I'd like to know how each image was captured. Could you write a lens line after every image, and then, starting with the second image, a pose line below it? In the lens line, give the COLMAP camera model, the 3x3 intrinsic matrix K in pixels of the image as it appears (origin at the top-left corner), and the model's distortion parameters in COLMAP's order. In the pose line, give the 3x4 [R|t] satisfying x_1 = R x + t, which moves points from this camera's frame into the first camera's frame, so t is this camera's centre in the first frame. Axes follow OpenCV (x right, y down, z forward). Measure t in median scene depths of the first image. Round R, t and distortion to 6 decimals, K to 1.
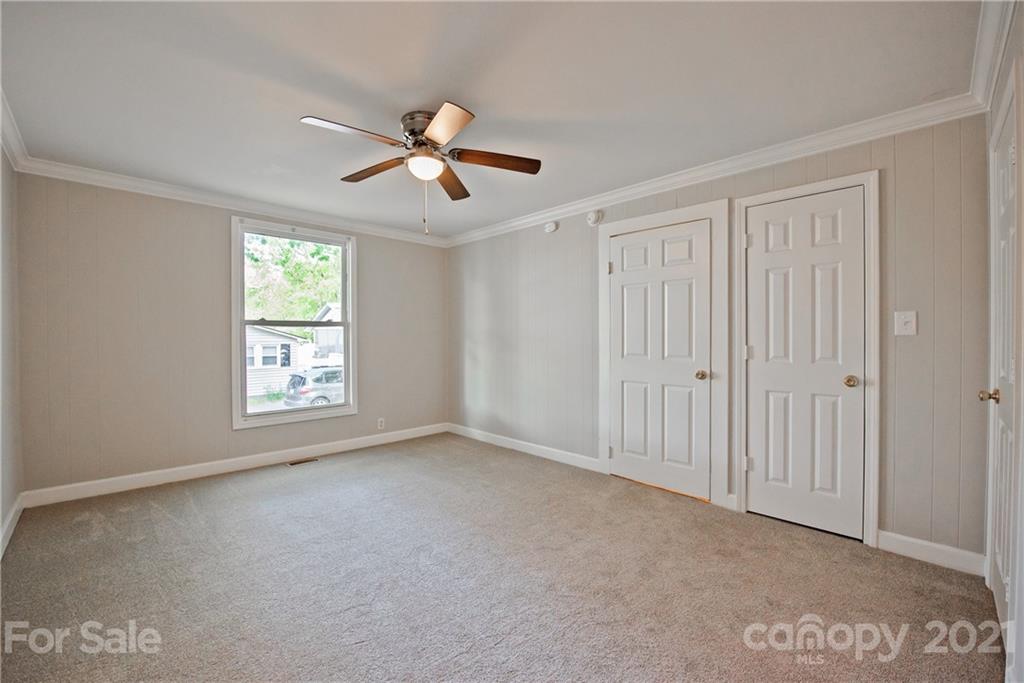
lens RADIAL K [[415.8, 0, 518.0], [0, 415.8, 338.9], [0, 0, 1]] dist [-0.009415, -0.008295]
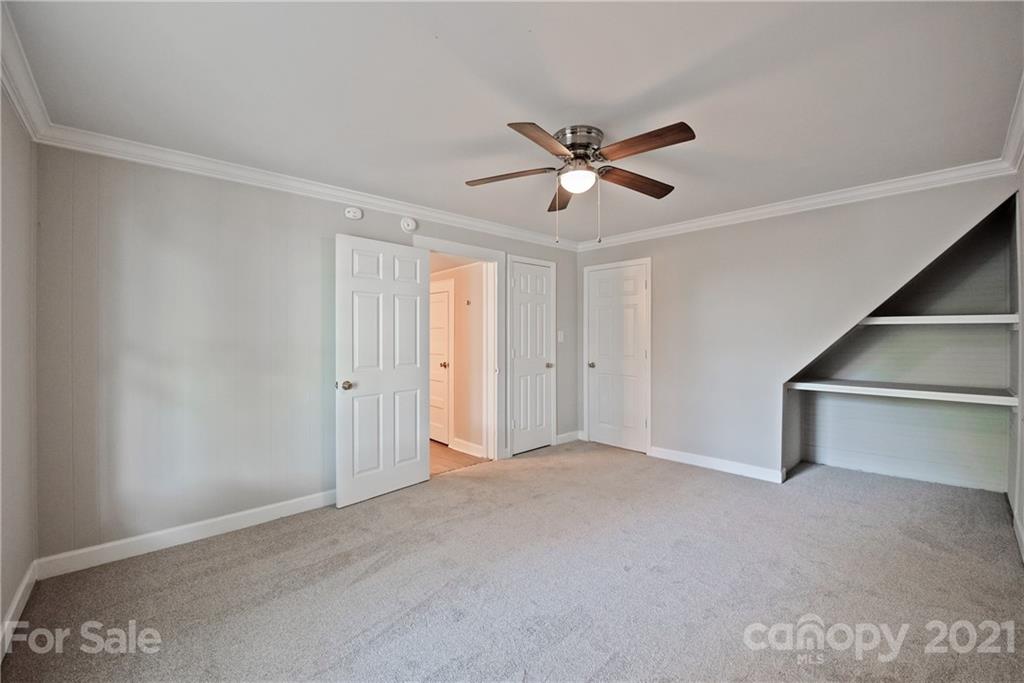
lens RADIAL K [[415.8, 0, 518.0], [0, 415.8, 338.9], [0, 0, 1]] dist [-0.009415, -0.008295]
pose [[0.028727, 0.018289, 0.999420, -0.817958], [0.030475, 0.999352, -0.019163, 0.006726], [-0.999123, 0.031007, 0.028151, 0.741527]]
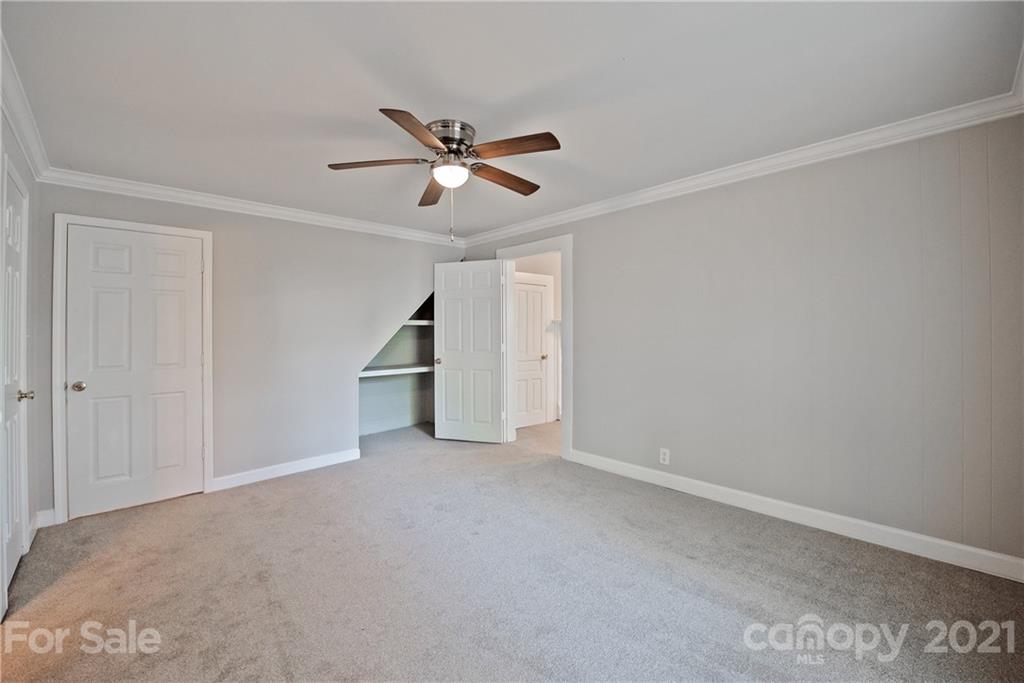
lens RADIAL K [[415.8, 0, 518.0], [0, 415.8, 338.9], [0, 0, 1]] dist [-0.009415, -0.008295]
pose [[-0.998803, 0.039552, 0.028770, -0.280758], [0.040807, 0.998179, 0.044426, -0.018584], [-0.026960, 0.045547, -0.998598, 1.315038]]
